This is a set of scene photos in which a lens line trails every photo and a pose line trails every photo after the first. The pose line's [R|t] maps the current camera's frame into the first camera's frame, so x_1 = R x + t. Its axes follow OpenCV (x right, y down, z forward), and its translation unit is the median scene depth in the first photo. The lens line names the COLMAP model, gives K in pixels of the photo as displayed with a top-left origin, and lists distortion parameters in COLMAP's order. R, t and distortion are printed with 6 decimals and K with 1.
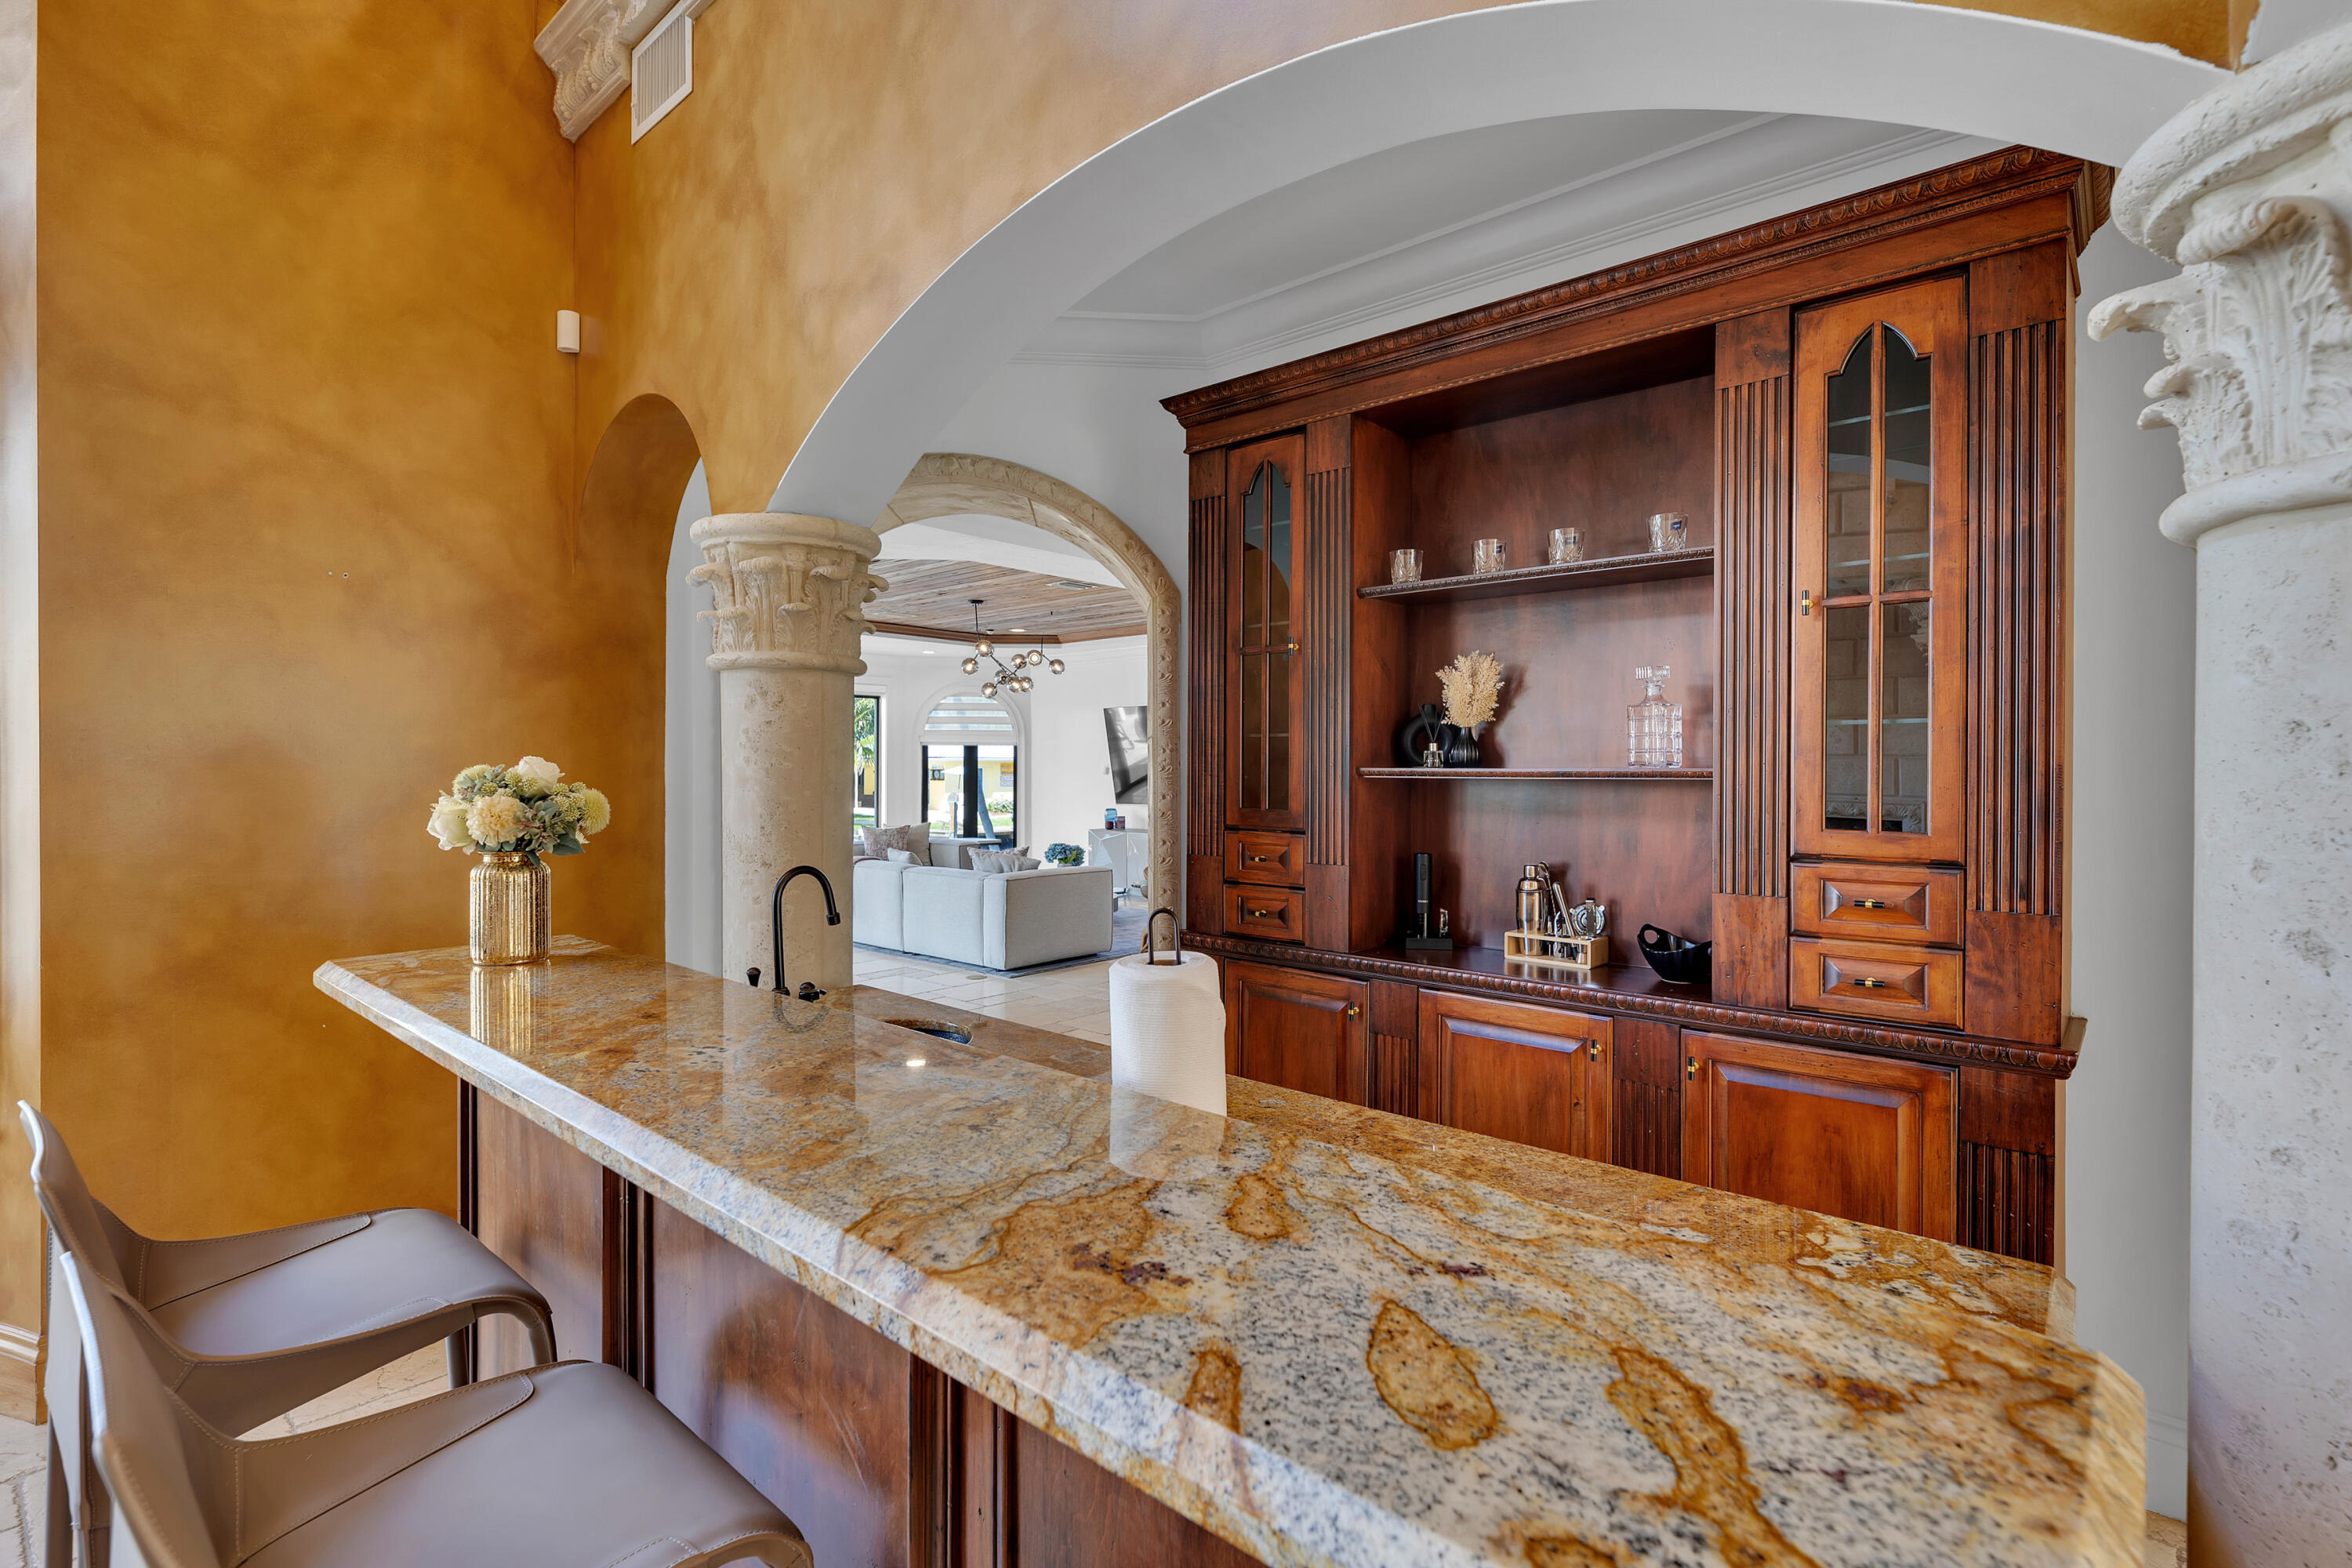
lens RADIAL K [[1100.6, 0, 1180.3], [0, 1100.6, 780.4], [0, 0, 1]] dist [-0.004586, -0.000637]
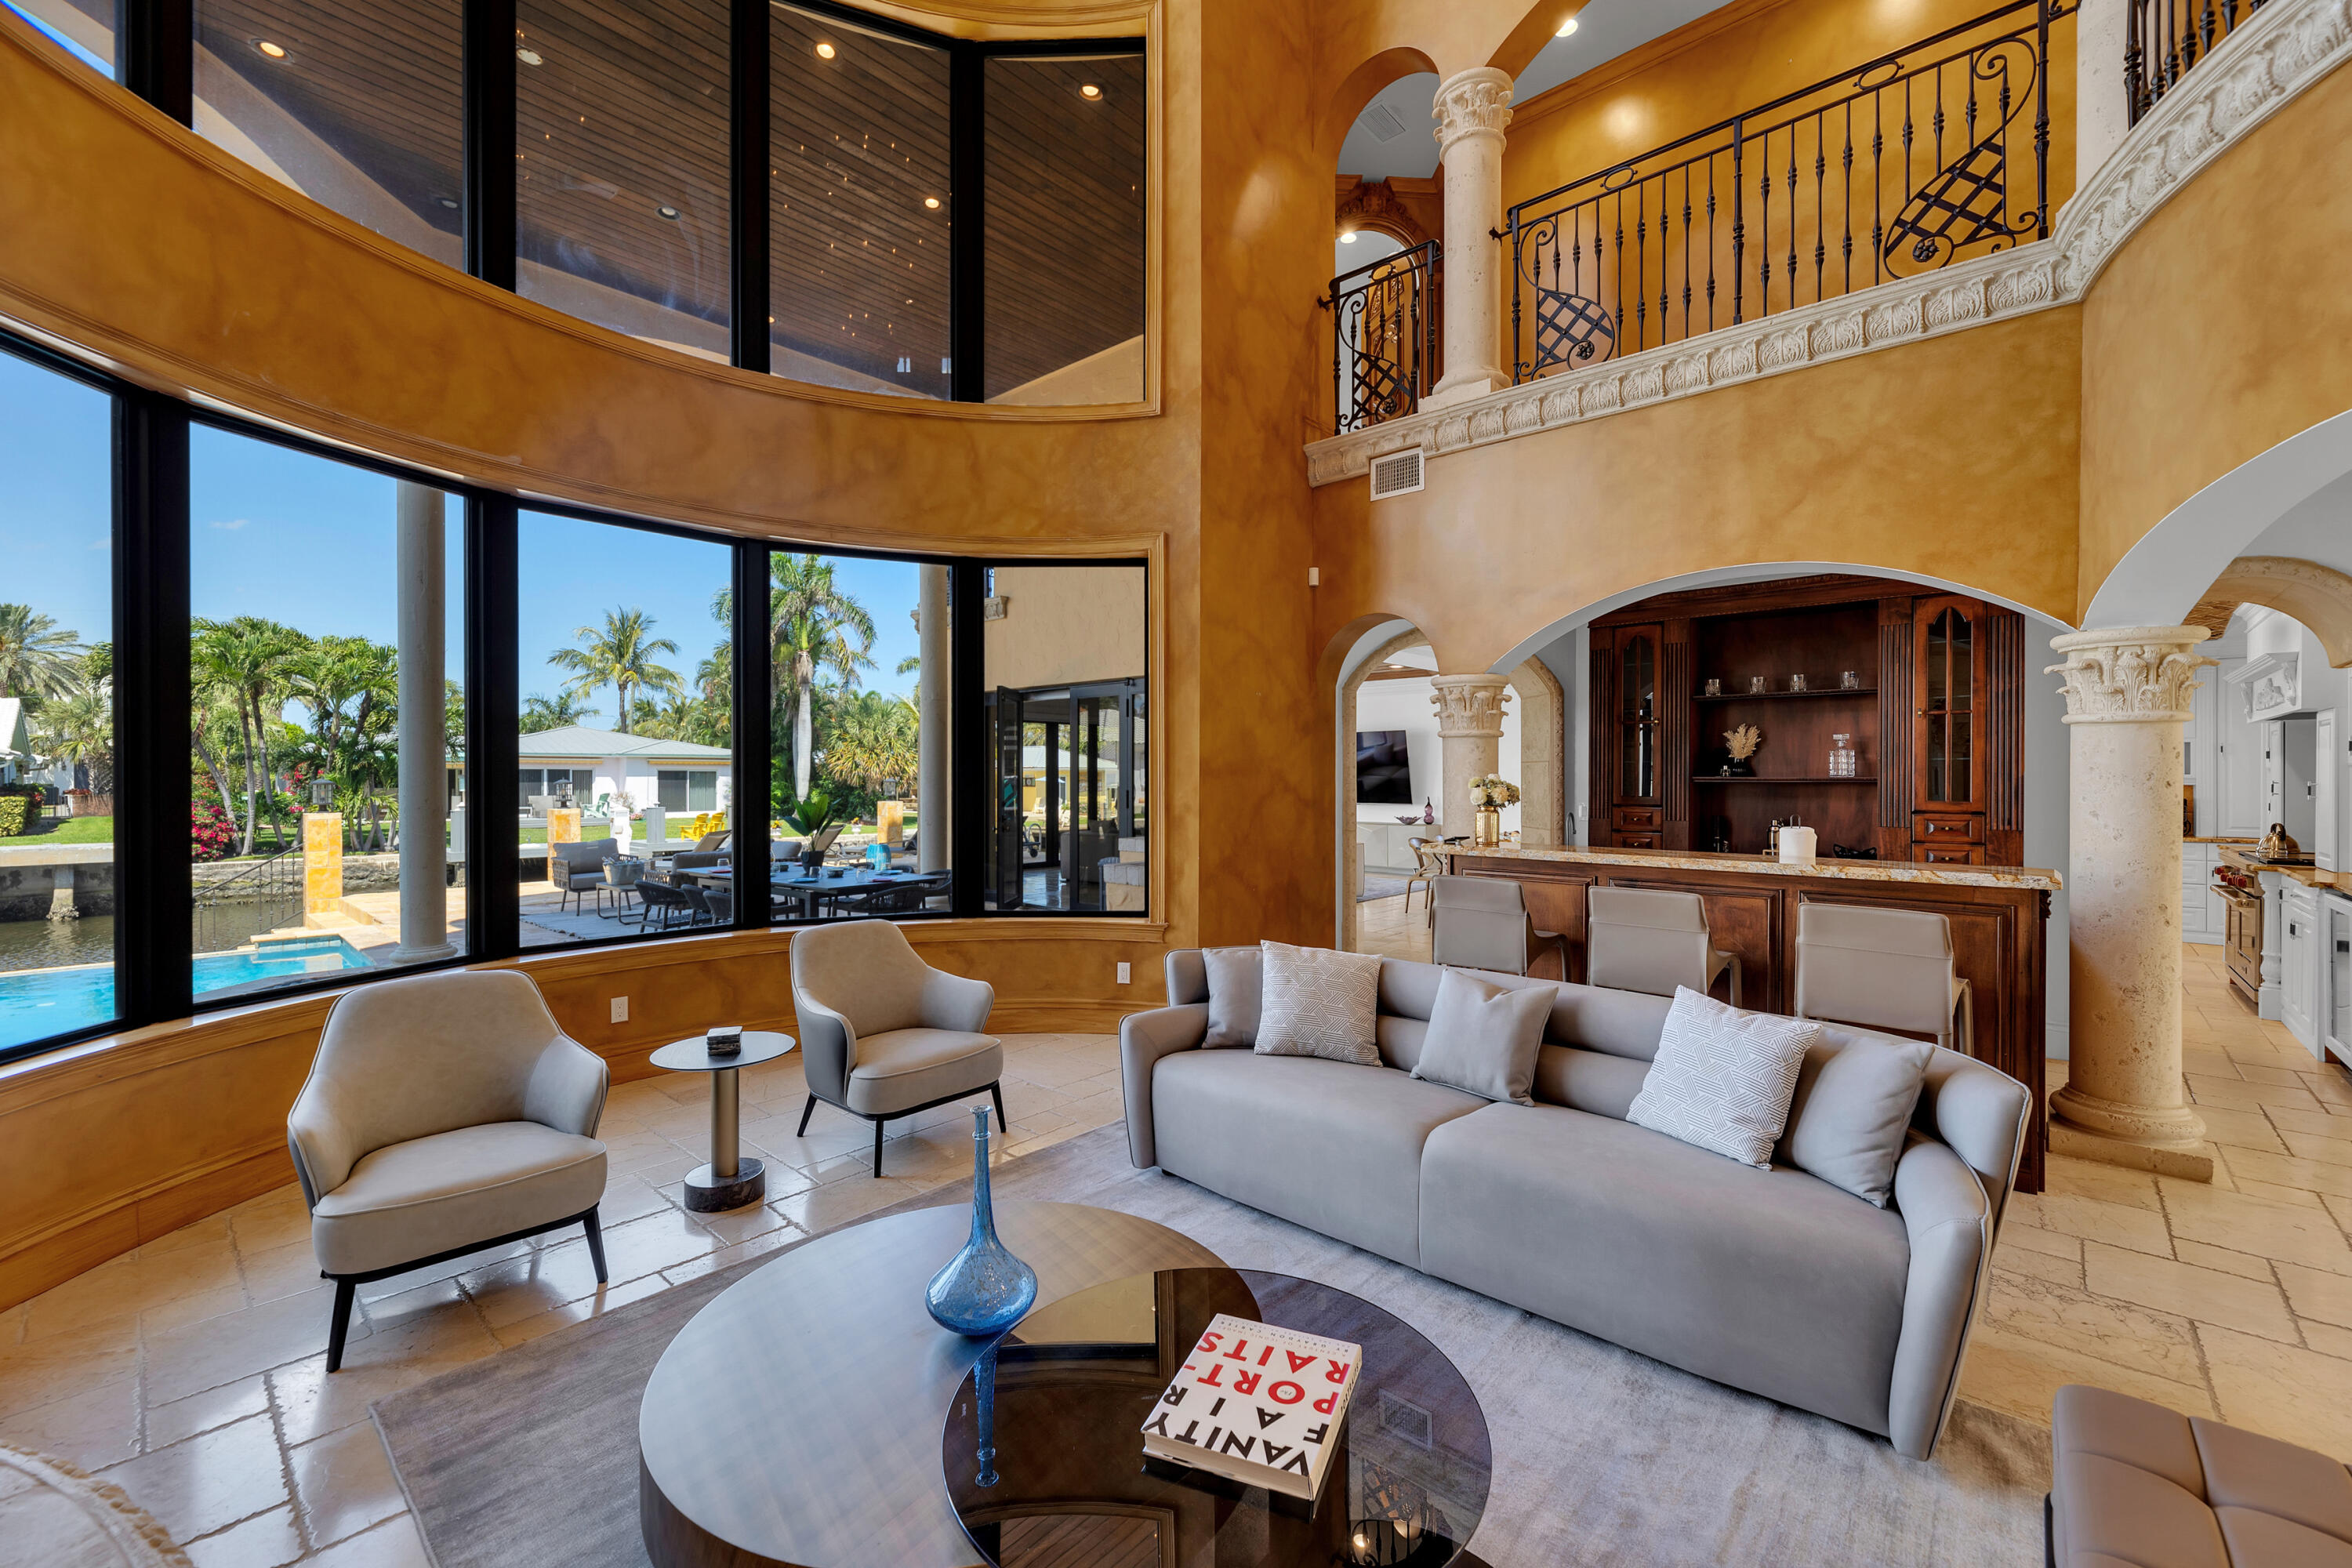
lens RADIAL K [[960.7, 0, 1175.1], [0, 960.7, 784.8], [0, 0, 1]] dist [0.001513, -0.000049]
pose [[0.999938, -0.003453, -0.010616, -0.902822], [0.003451, 0.999994, -0.000231, 0.000977], [0.010617, 0.000194, 0.999944, -0.997426]]
